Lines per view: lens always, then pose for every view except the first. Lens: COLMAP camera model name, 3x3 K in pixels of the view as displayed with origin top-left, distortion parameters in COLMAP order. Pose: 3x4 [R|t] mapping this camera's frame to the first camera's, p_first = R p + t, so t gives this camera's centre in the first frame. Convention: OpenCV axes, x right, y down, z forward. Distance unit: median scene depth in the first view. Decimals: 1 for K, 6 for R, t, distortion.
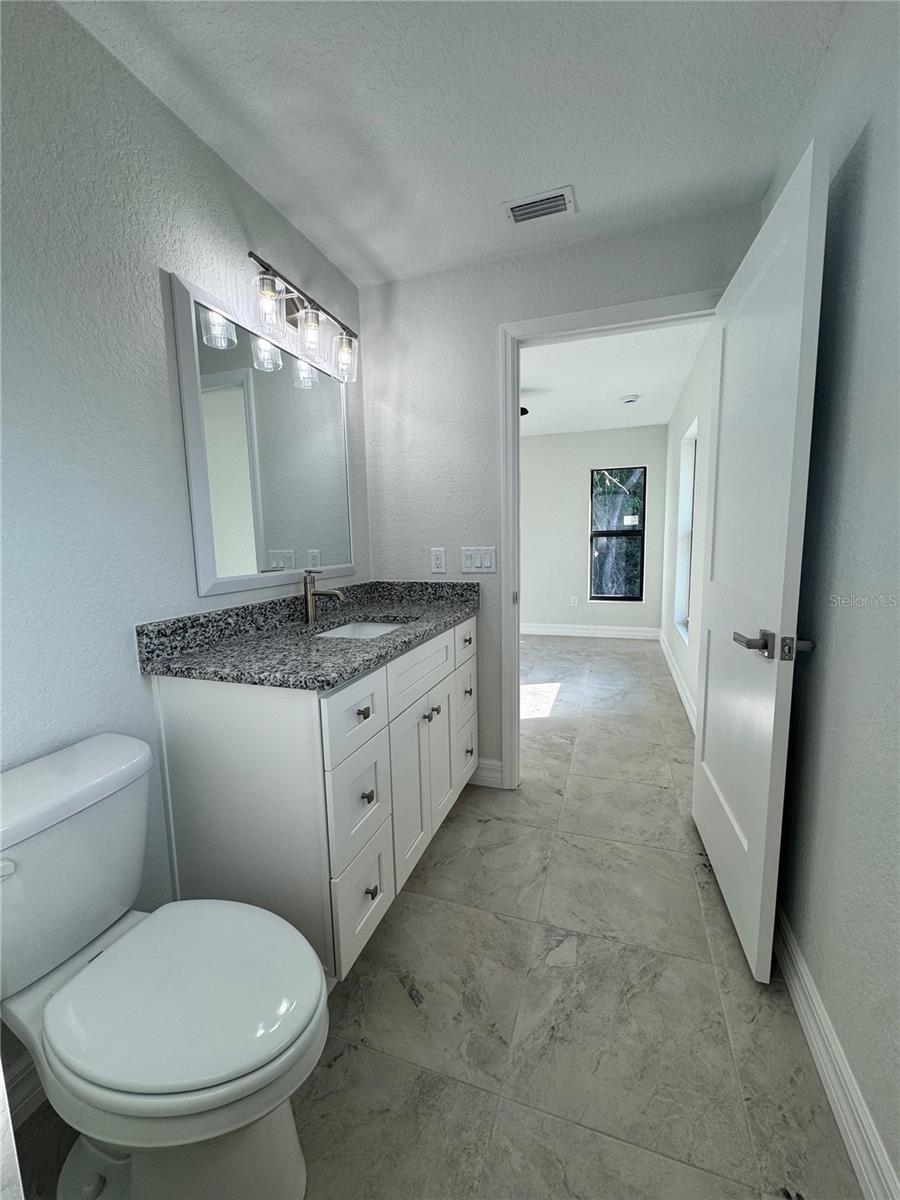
lens RADIAL K [[479.5, 0, 452.5], [0, 479.5, 600.1], [0, 0, 1]] dist [-0.002105, 0.000173]
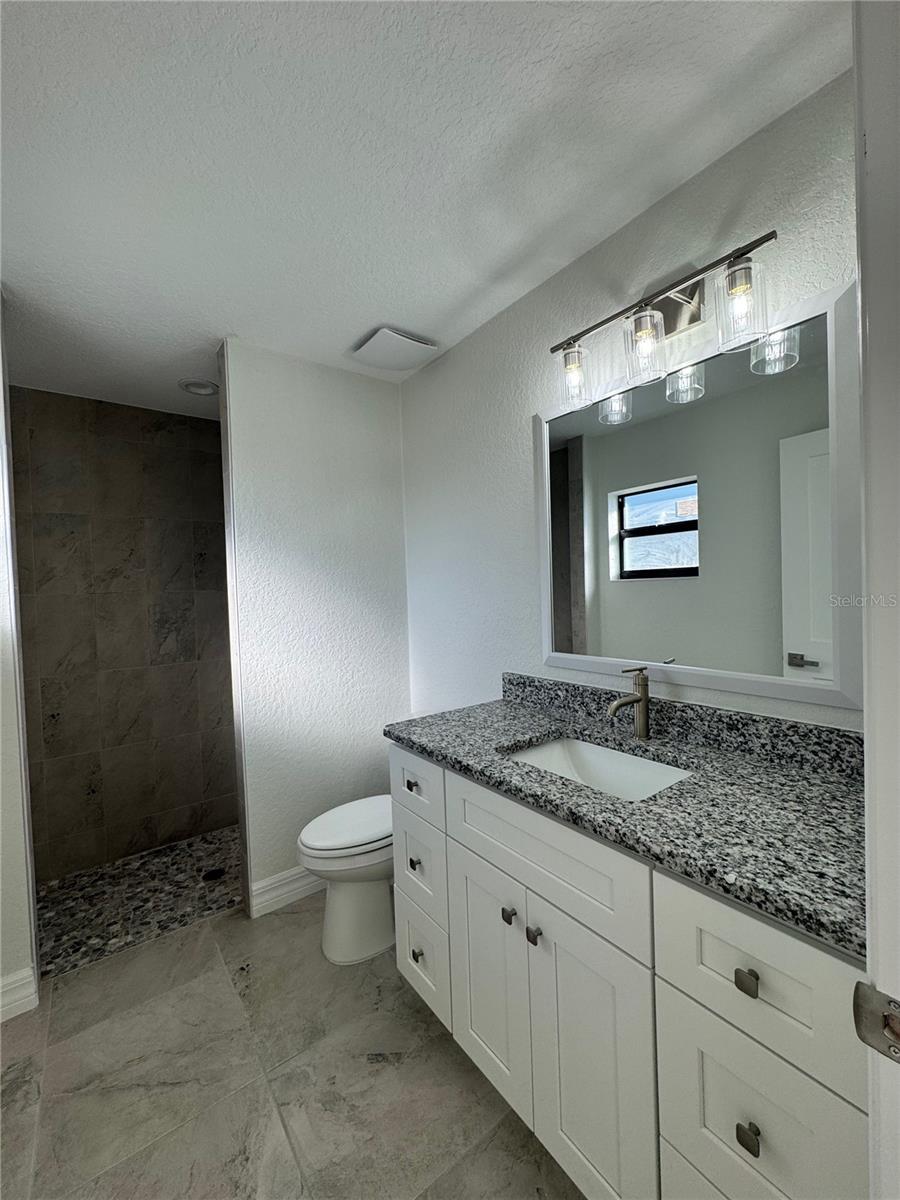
lens RADIAL K [[479.5, 0, 452.5], [0, 479.5, 600.1], [0, 0, 1]] dist [-0.002105, 0.000173]
pose [[-0.560881, 0.058072, -0.825857, 0.615202], [-0.060693, 0.991969, 0.110972, -0.301081], [0.825669, 0.112366, -0.552851, 1.523626]]
